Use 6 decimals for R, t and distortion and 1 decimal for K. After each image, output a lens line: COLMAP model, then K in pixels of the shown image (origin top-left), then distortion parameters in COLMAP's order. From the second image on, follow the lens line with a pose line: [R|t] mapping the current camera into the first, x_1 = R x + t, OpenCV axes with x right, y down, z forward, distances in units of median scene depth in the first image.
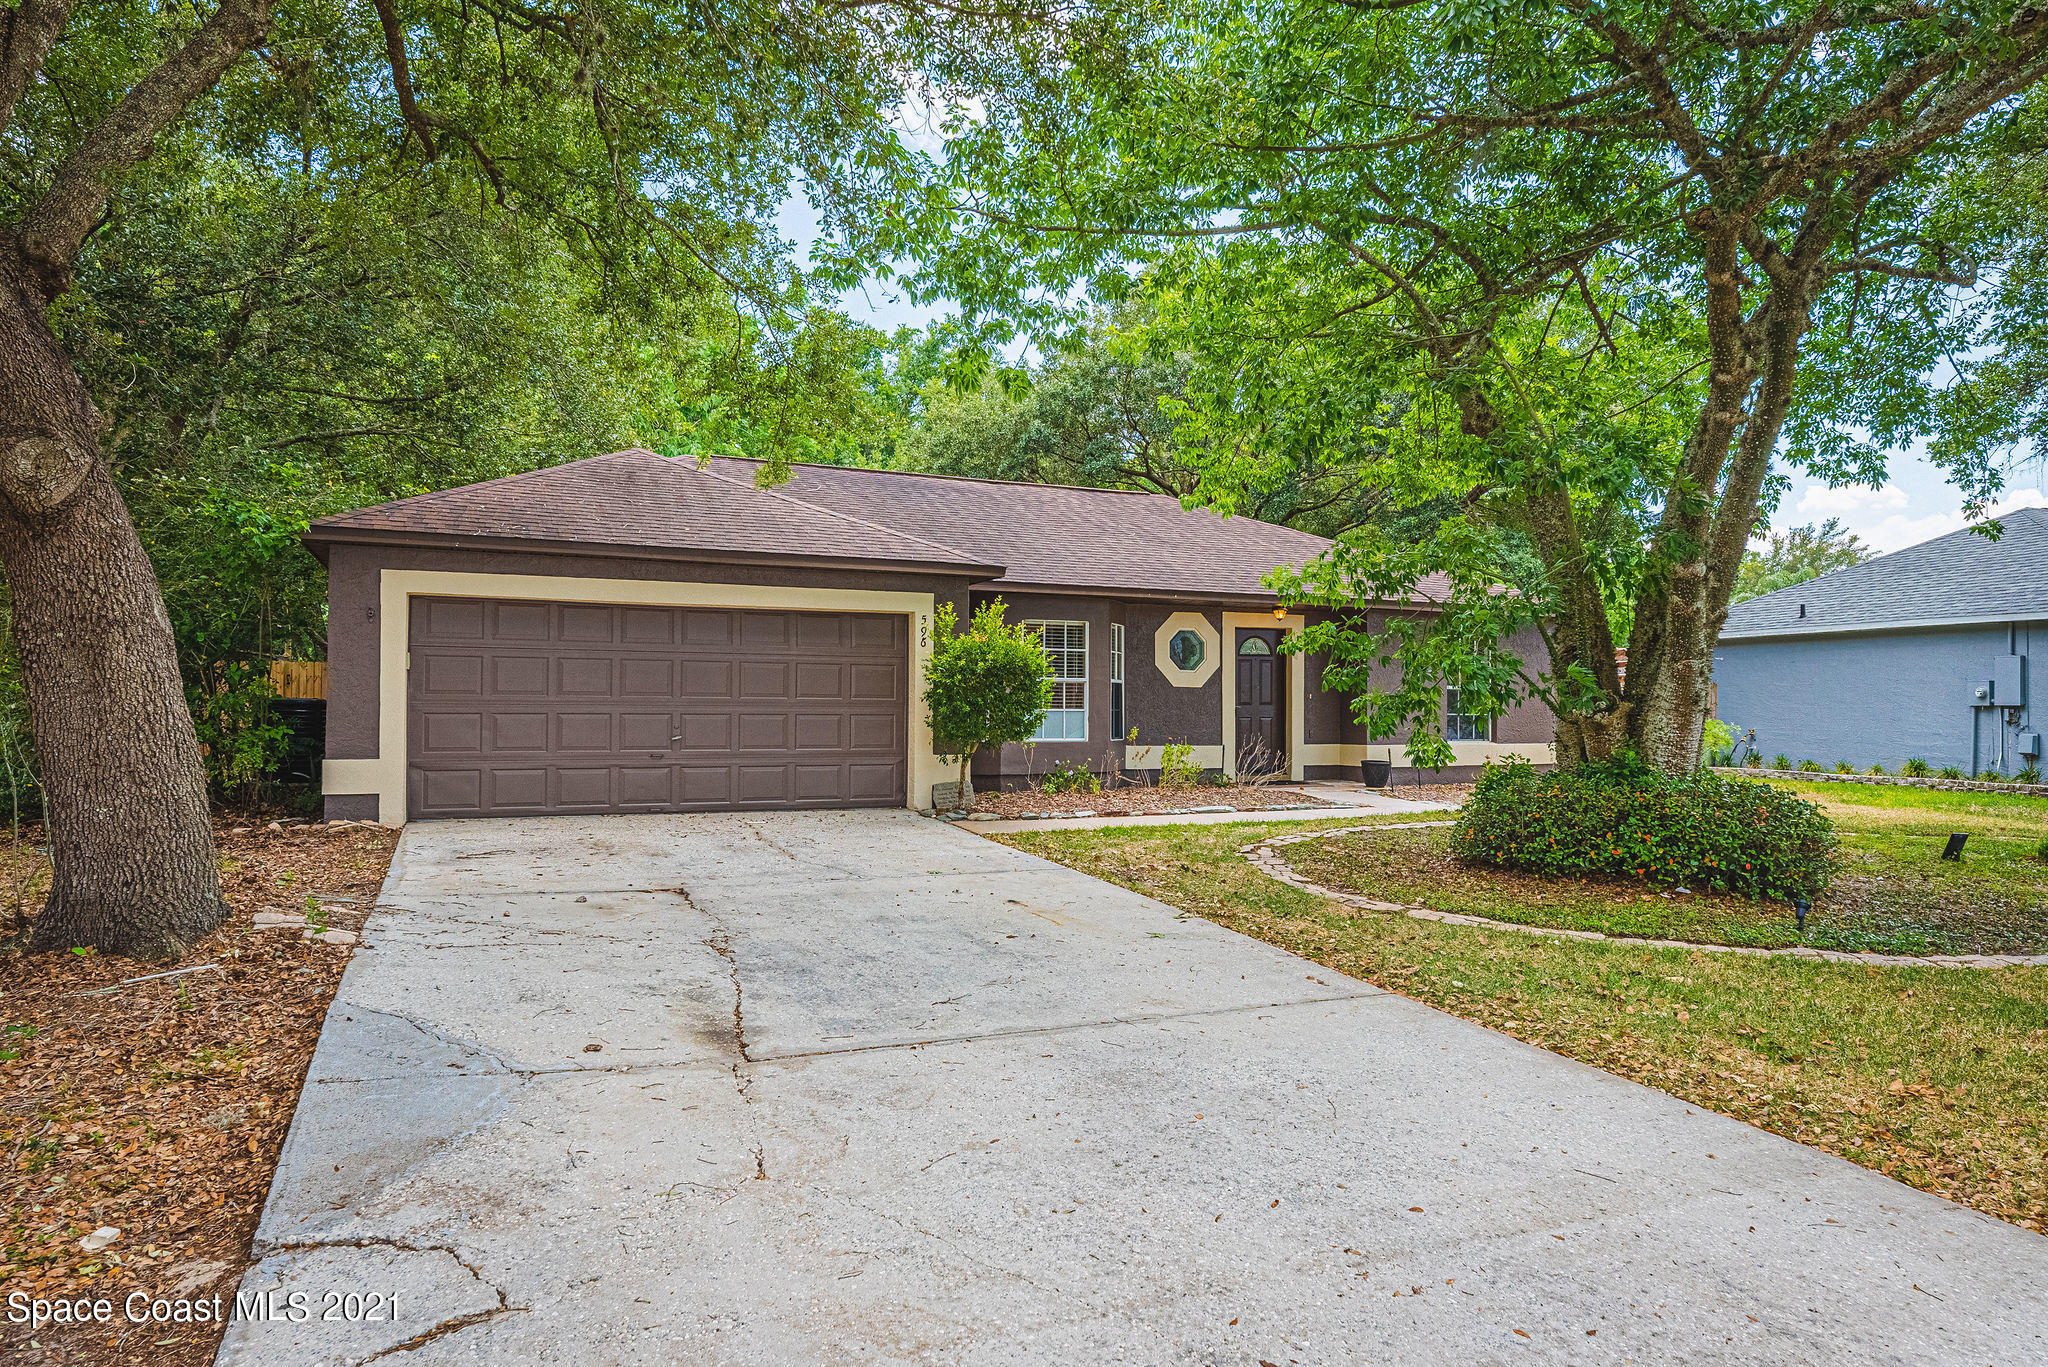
lens RADIAL K [[1169.9, 0, 991.0], [0, 1169.9, 683.0], [0, 0, 1]] dist [-0.001070, 0.000389]
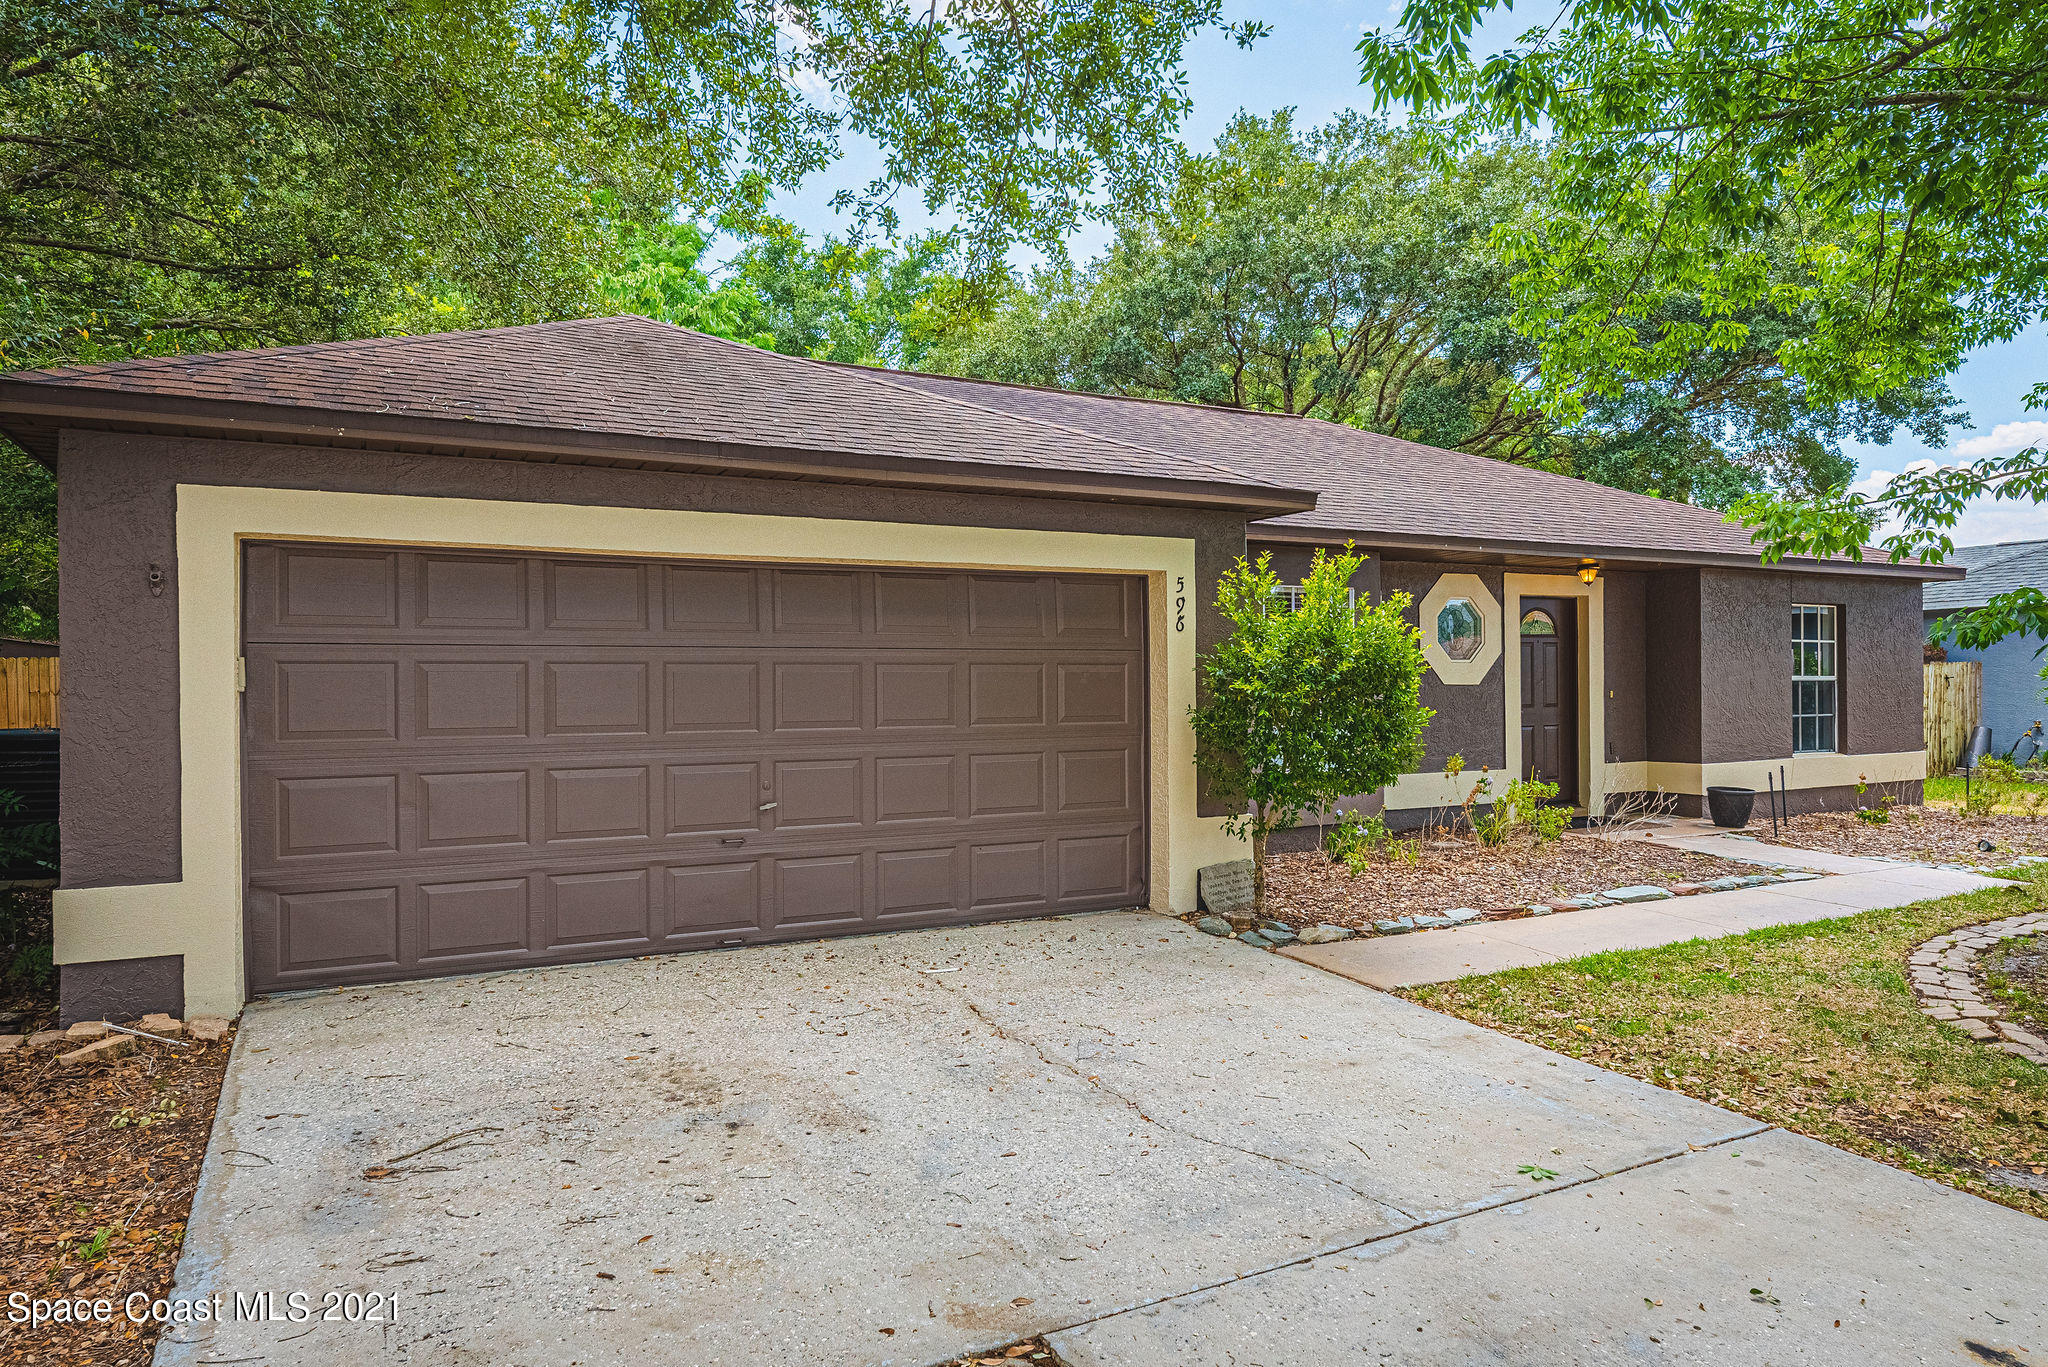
lens RADIAL K [[1250.8, 0, 1024.0], [0, 1250.8, 683.5], [0, 0, 1]] dist [-0.002574, -0.003561]
pose [[0.996754, -0.014635, 0.079161, -0.153226], [0.013322, 0.999765, 0.017092, -0.014015], [-0.079393, -0.015982, 0.996715, 0.325357]]
